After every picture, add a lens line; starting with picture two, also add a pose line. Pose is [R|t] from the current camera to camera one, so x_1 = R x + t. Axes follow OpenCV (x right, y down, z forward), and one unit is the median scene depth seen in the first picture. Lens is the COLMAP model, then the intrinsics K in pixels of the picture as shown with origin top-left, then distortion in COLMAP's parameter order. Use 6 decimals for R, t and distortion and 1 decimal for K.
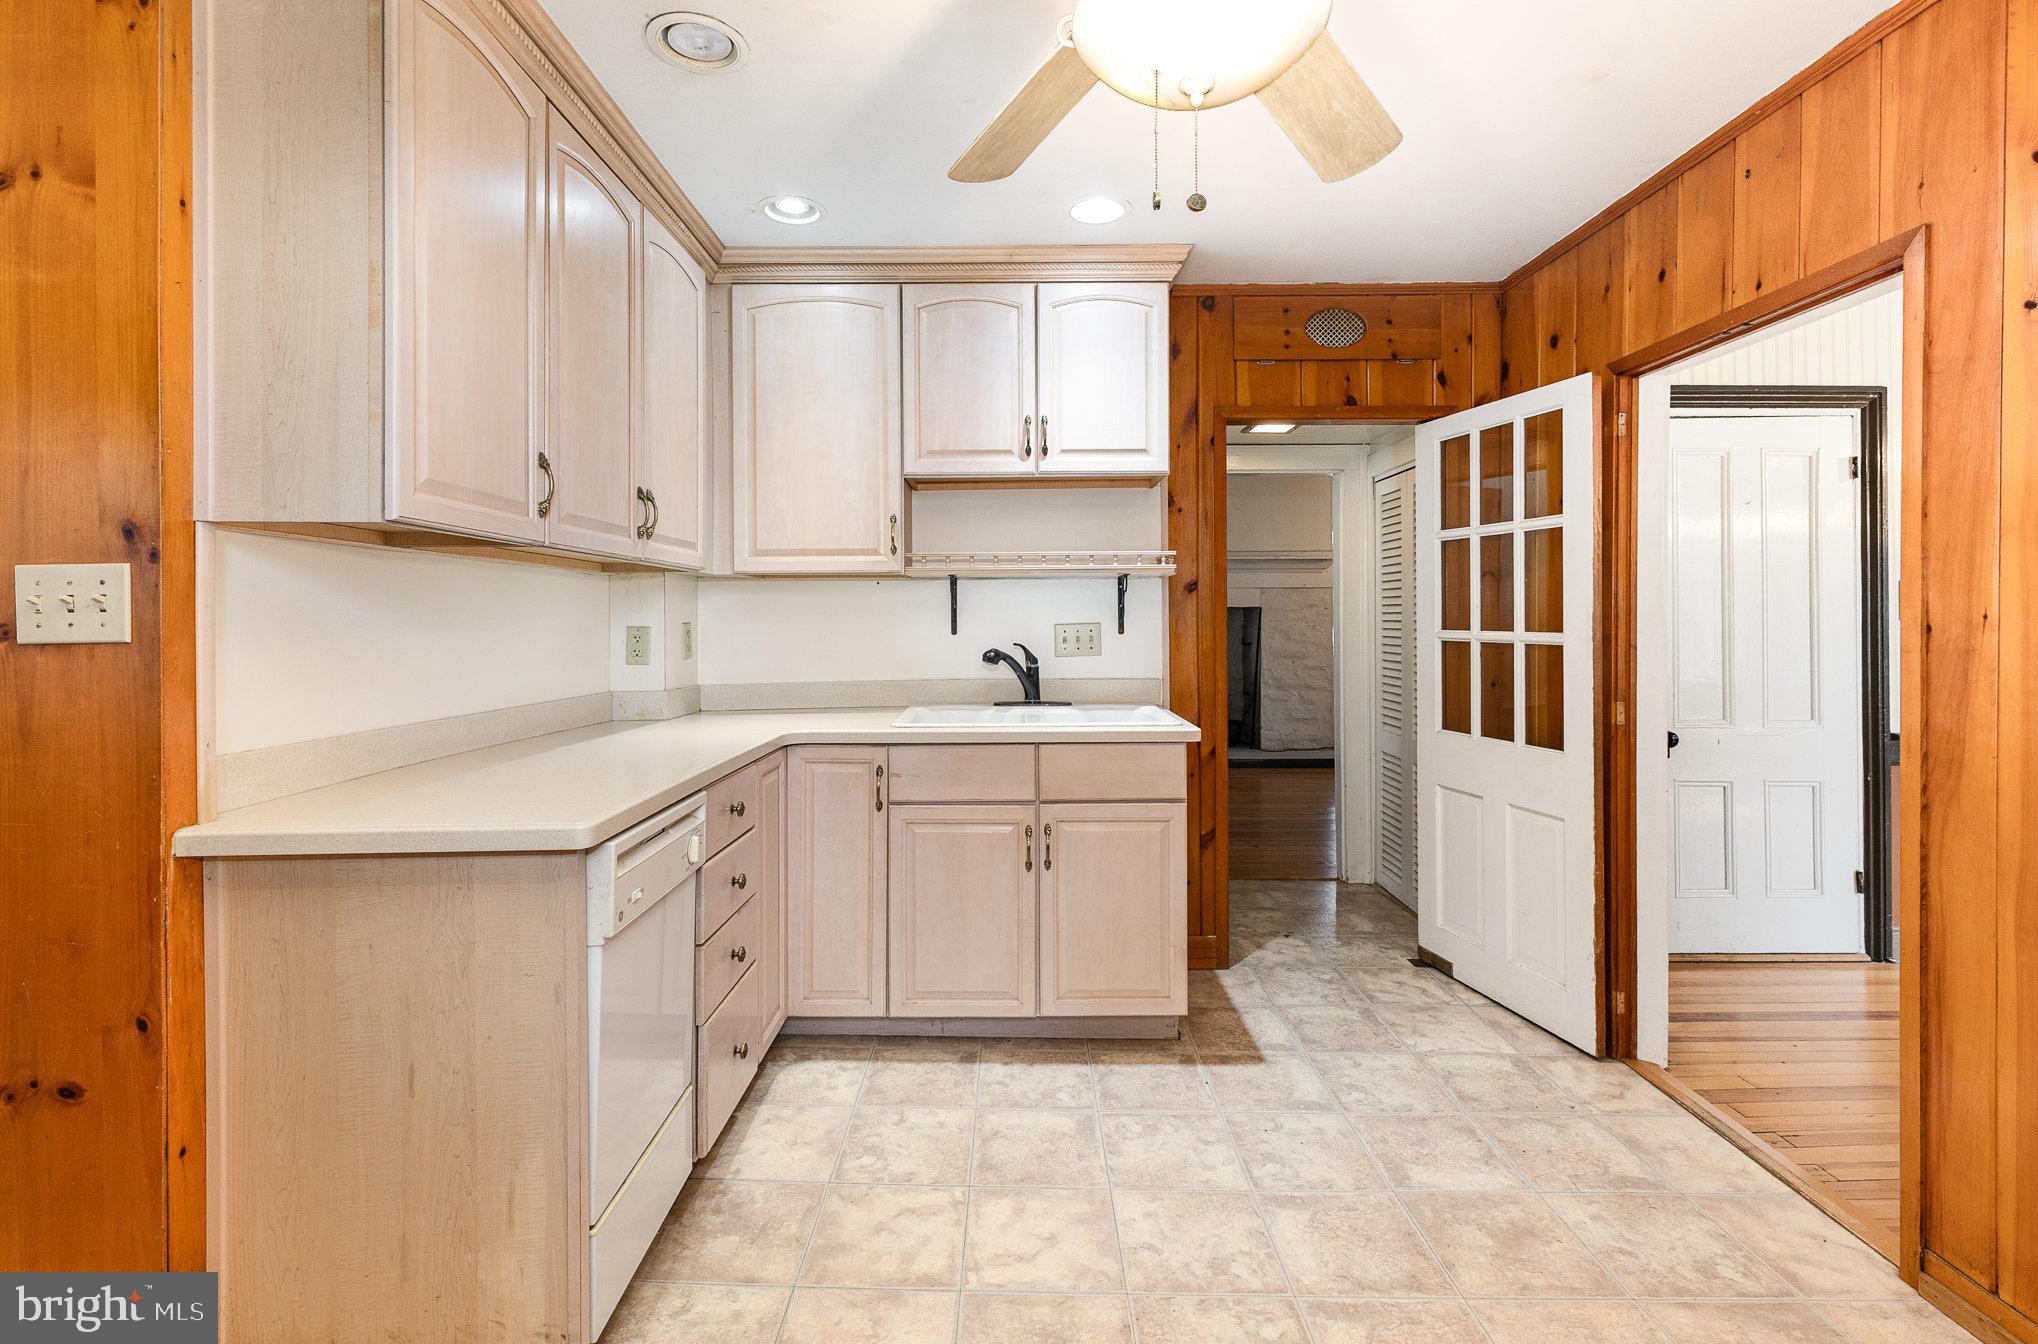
lens RADIAL K [[896.9, 0, 1016.4], [0, 896.9, 619.6], [0, 0, 1]] dist [0.008633, -0.000547]
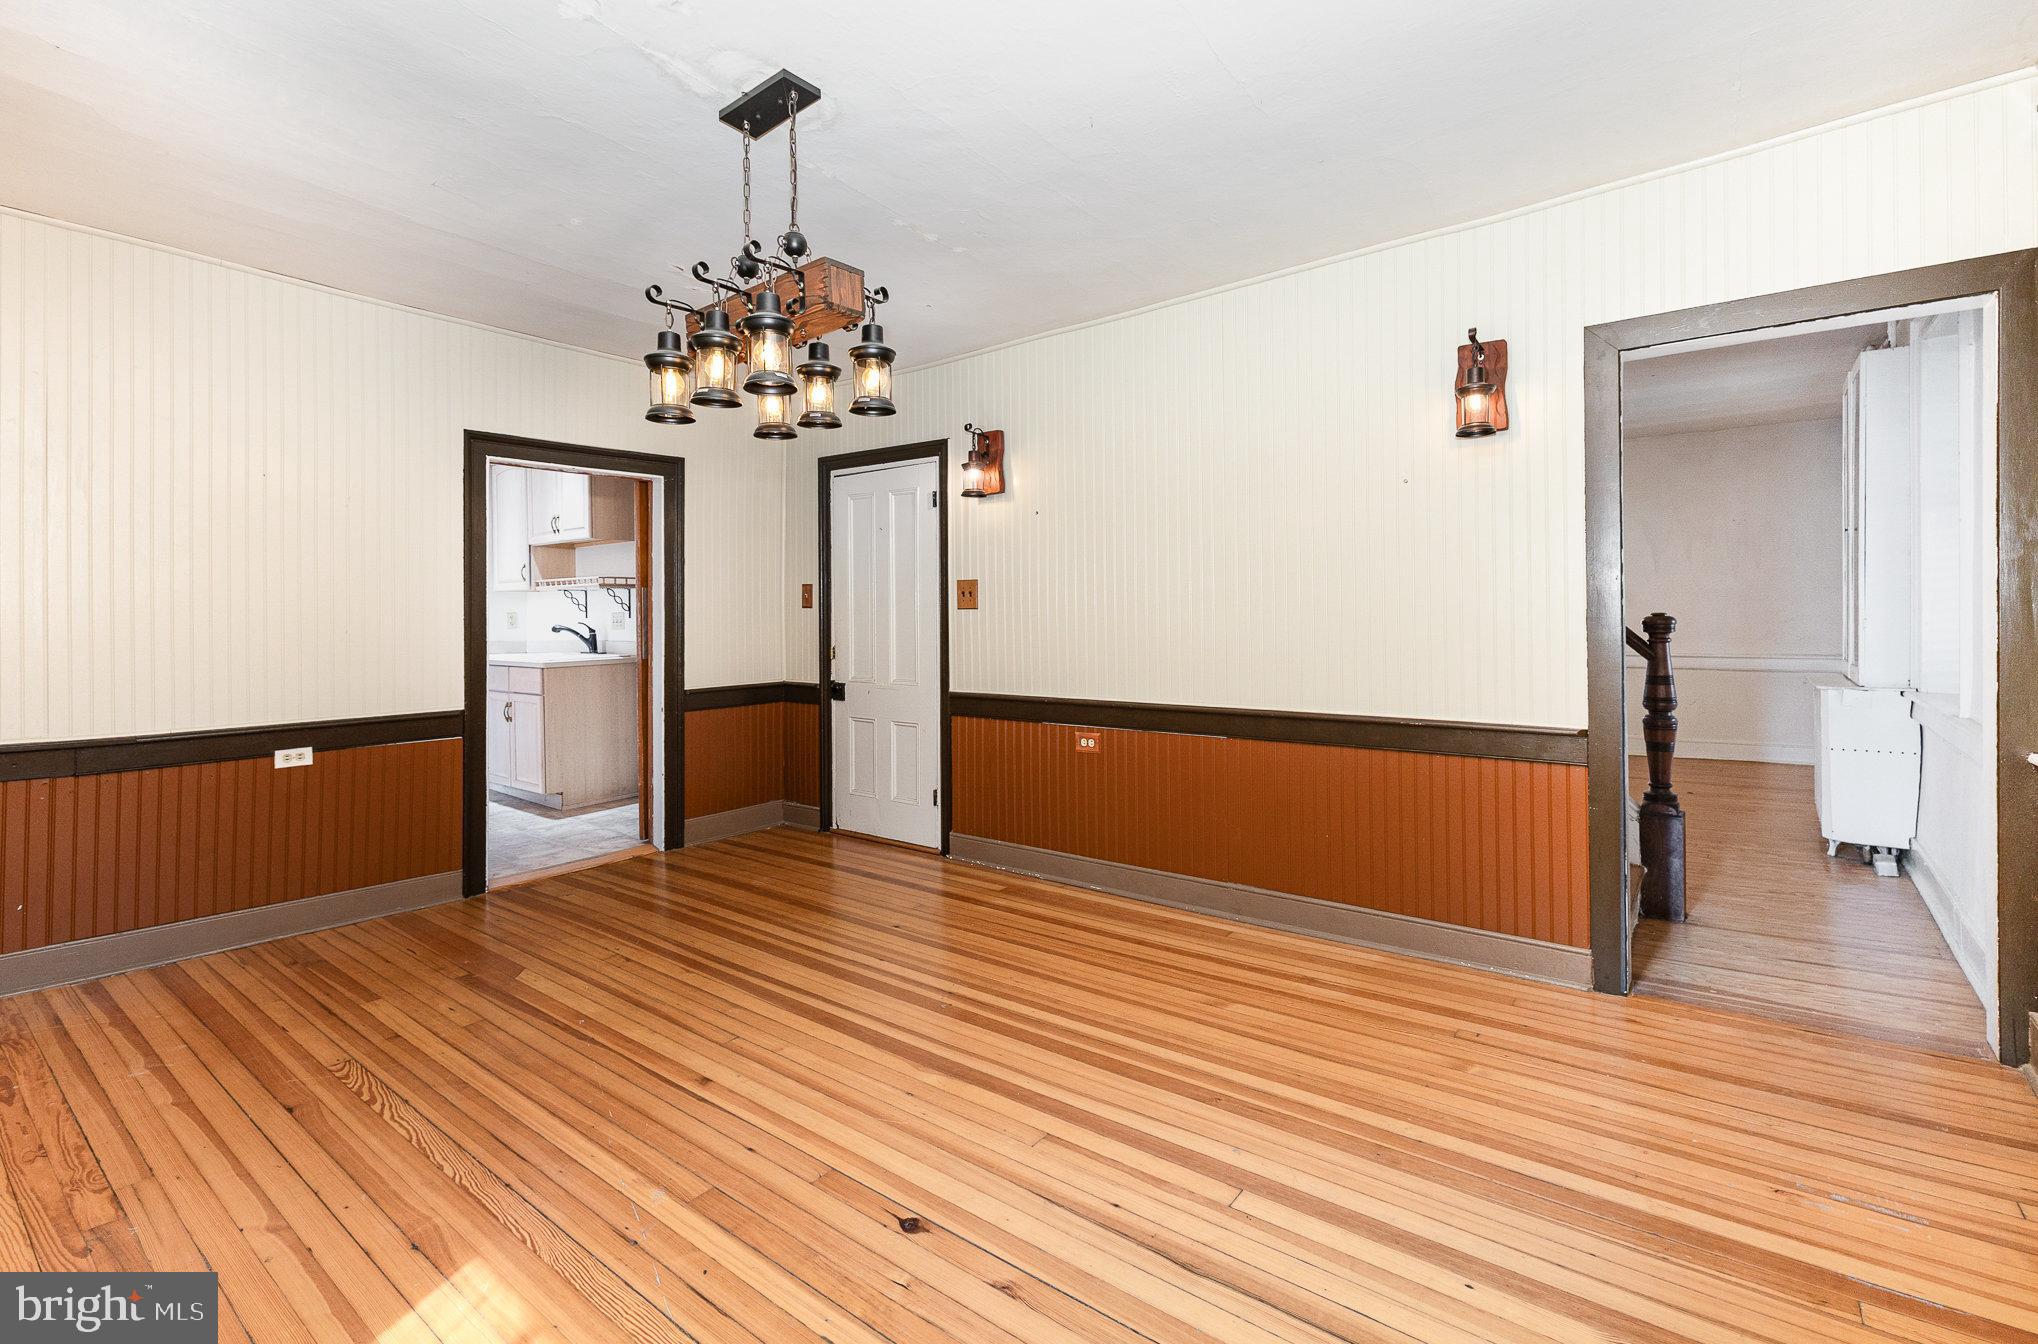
lens RADIAL K [[997.8, 0, 1025.5], [0, 997.8, 621.1], [0, 0, 1]] dist [-0.002643, -0.000563]
pose [[0.785446, 0.002975, -0.618923, 2.463163], [0.001604, 0.999975, 0.006842, 0.010956], [0.618928, -0.006367, 0.785422, -0.151085]]
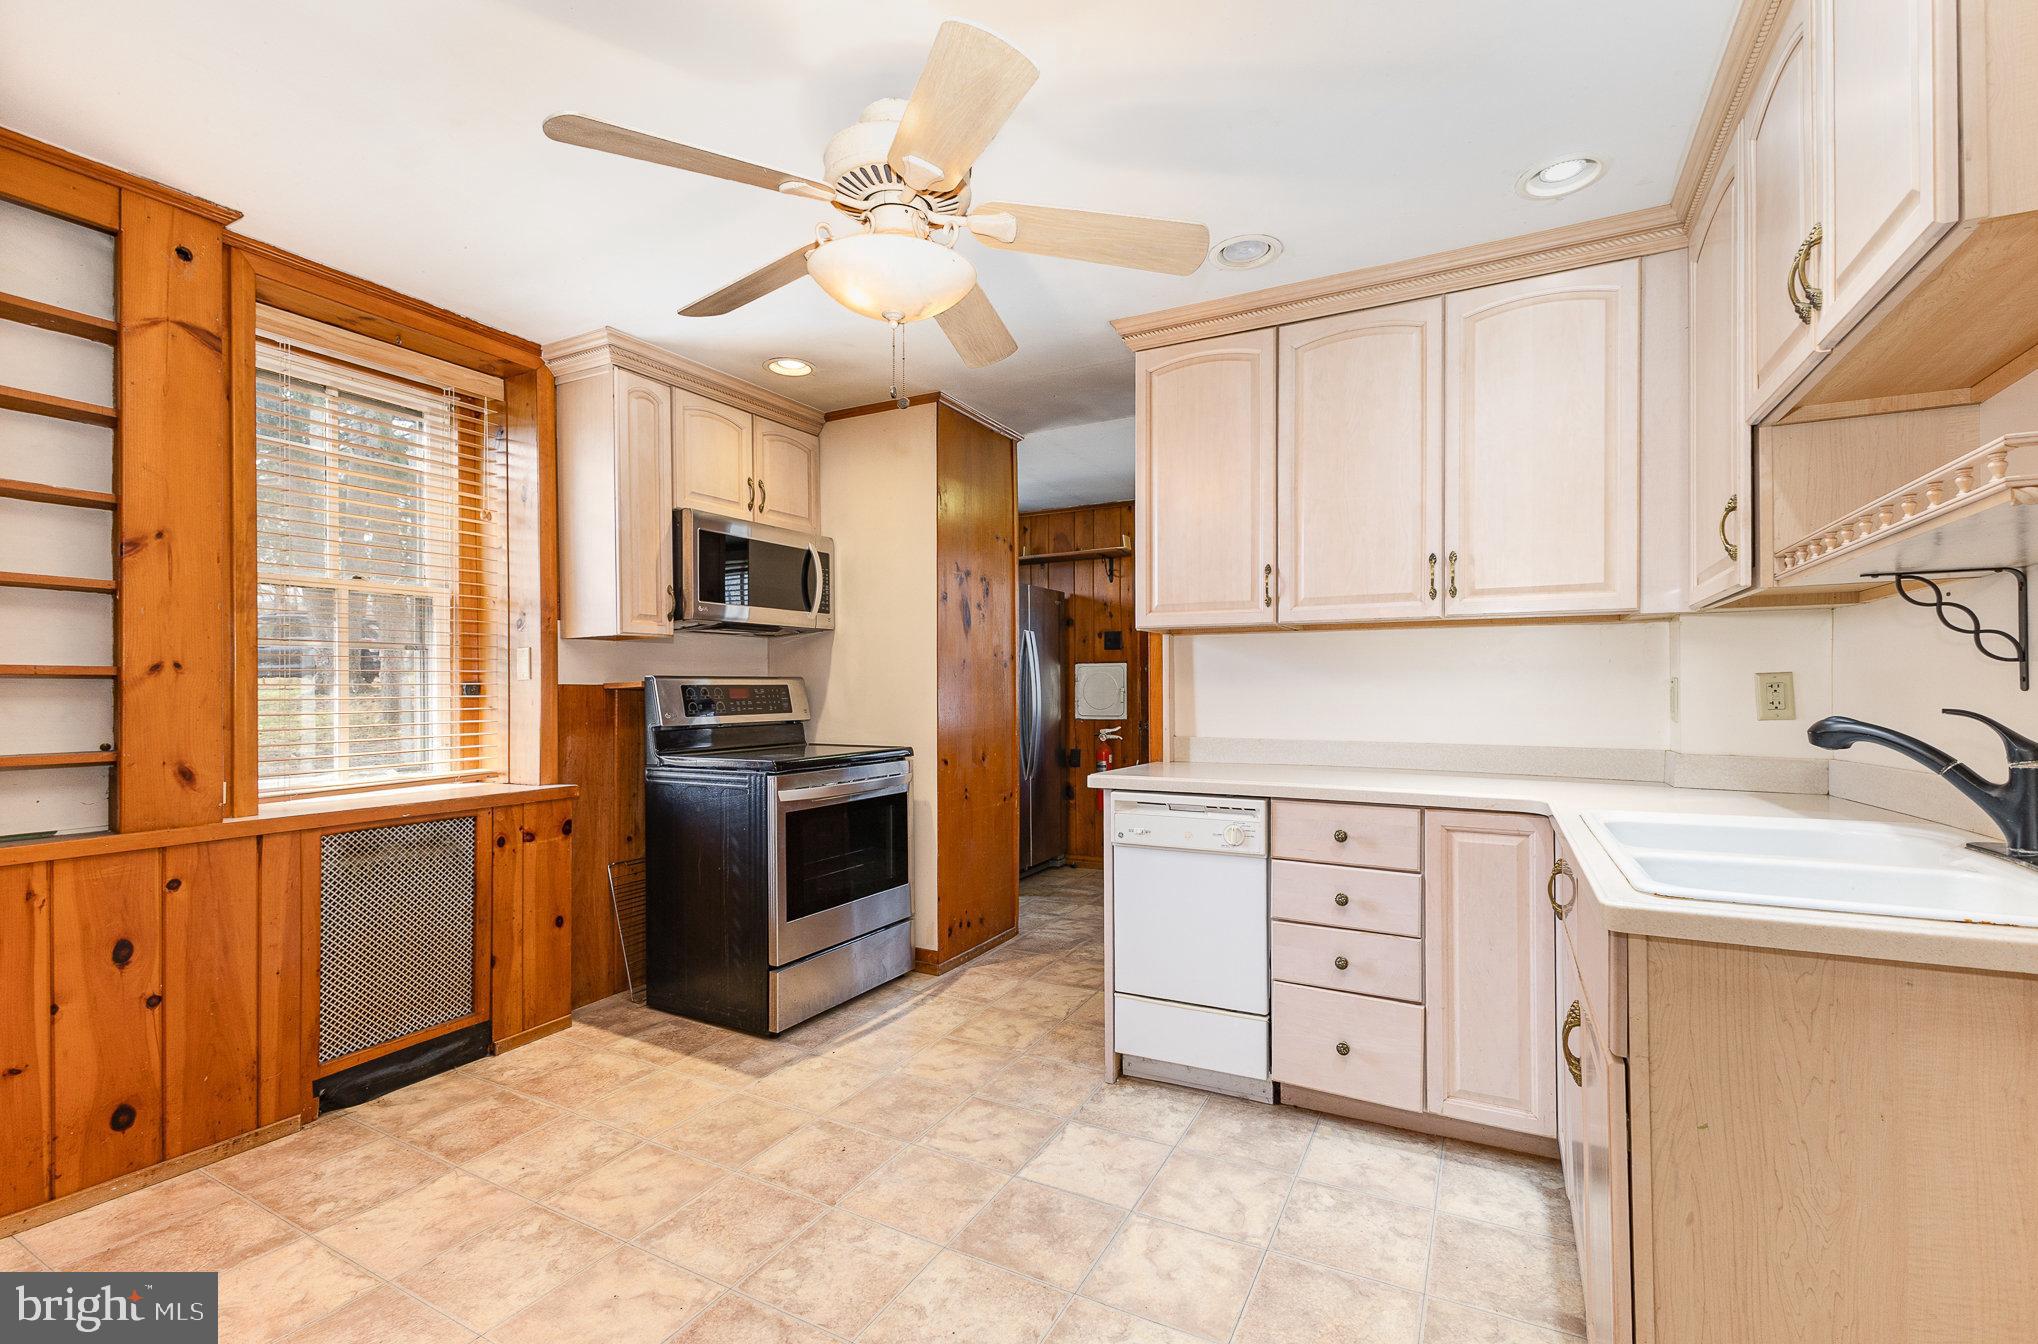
lens RADIAL K [[899.7, 0, 1024.2], [0, 899.7, 684.2], [0, 0, 1]] dist [0.000749, -0.000157]
pose [[-0.466058, 0.001615, -0.884753, 0.694043], [0.007358, 0.999971, -0.002050, 0.012801], [0.884724, -0.007466, -0.466056, 0.914116]]
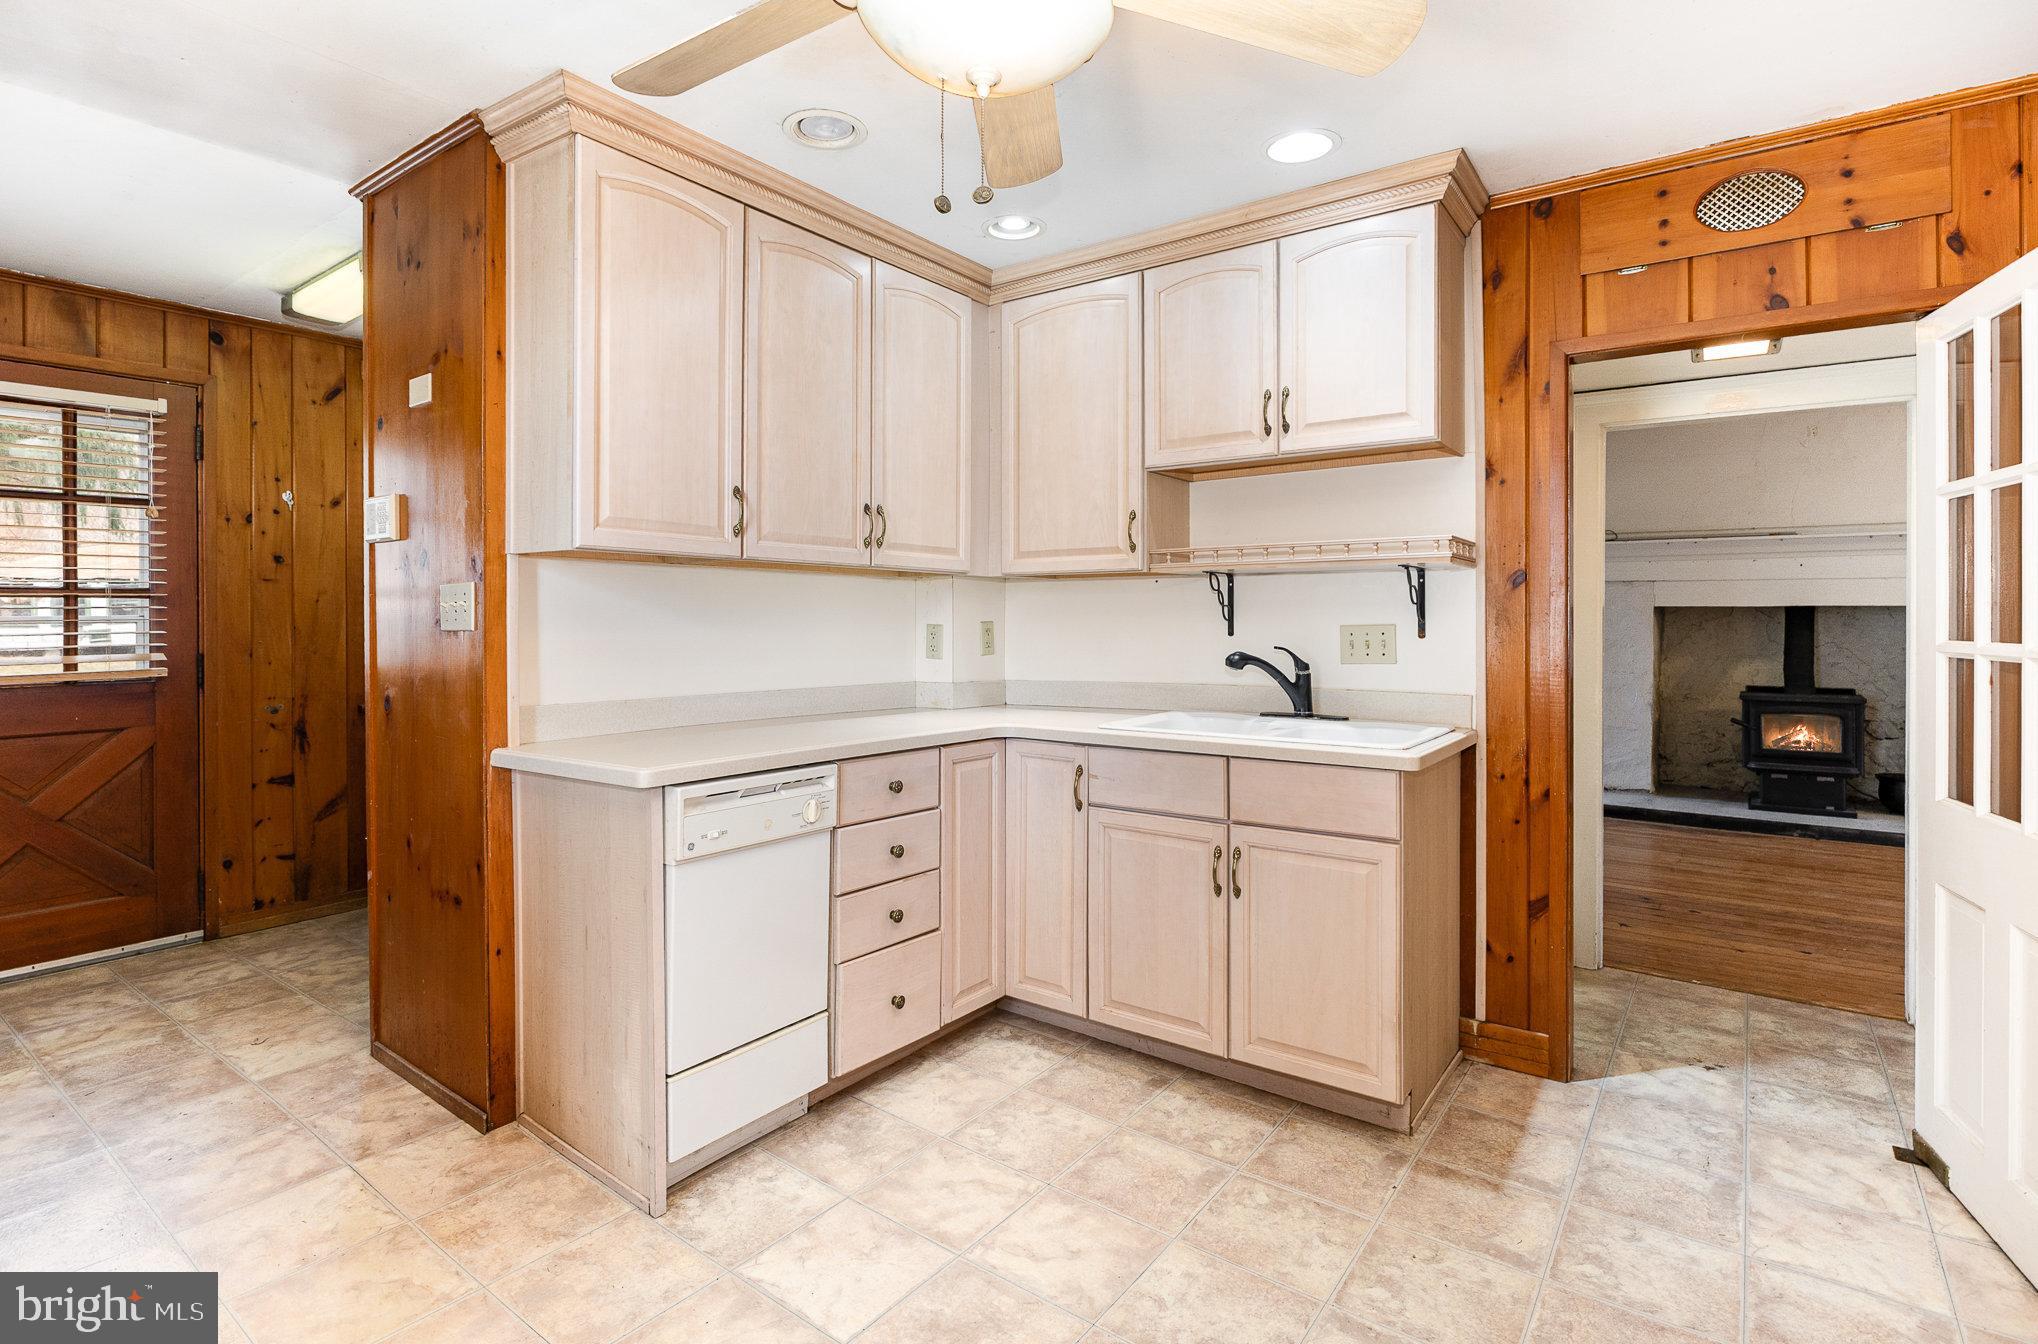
lens RADIAL K [[997.8, 0, 1025.5], [0, 997.8, 621.1], [0, 0, 1]] dist [-0.002643, -0.000563]
pose [[0.811295, 0.006697, -0.584599, 0.426577], [-0.005075, 0.999977, 0.004413, -0.002018], [0.584616, -0.000613, 0.811310, 0.062701]]
